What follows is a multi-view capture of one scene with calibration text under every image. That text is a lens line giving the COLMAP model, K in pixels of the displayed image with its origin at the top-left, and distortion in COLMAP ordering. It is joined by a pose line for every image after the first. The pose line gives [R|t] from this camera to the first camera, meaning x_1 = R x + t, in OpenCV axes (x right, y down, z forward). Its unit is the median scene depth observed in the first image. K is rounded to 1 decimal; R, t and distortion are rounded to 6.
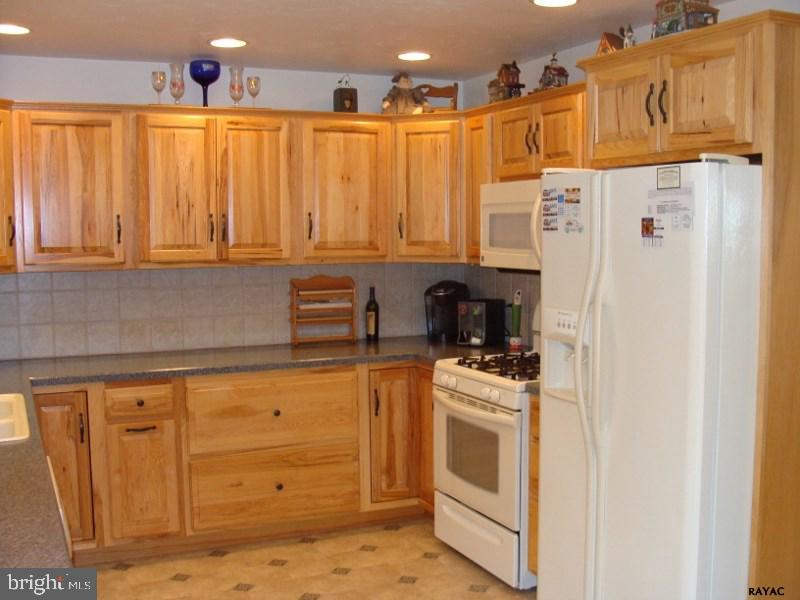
lens RADIAL K [[910.5, 0, 403.0], [0, 910.5, 319.9], [0, 0, 1]] dist [-0.212936, 0.272083]
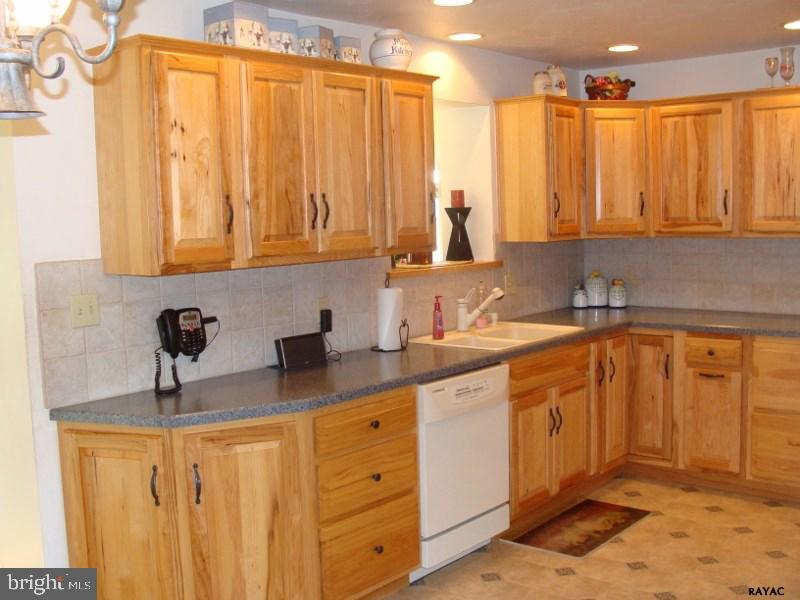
lens RADIAL K [[910.5, 0, 403.0], [0, 910.5, 319.9], [0, 0, 1]] dist [-0.212936, 0.272083]
pose [[0.423951, 0.102045, -0.899918, 0.554153], [-0.066108, 0.994468, 0.081623, -0.016908], [0.903269, 0.024887, 0.428351, 0.139606]]
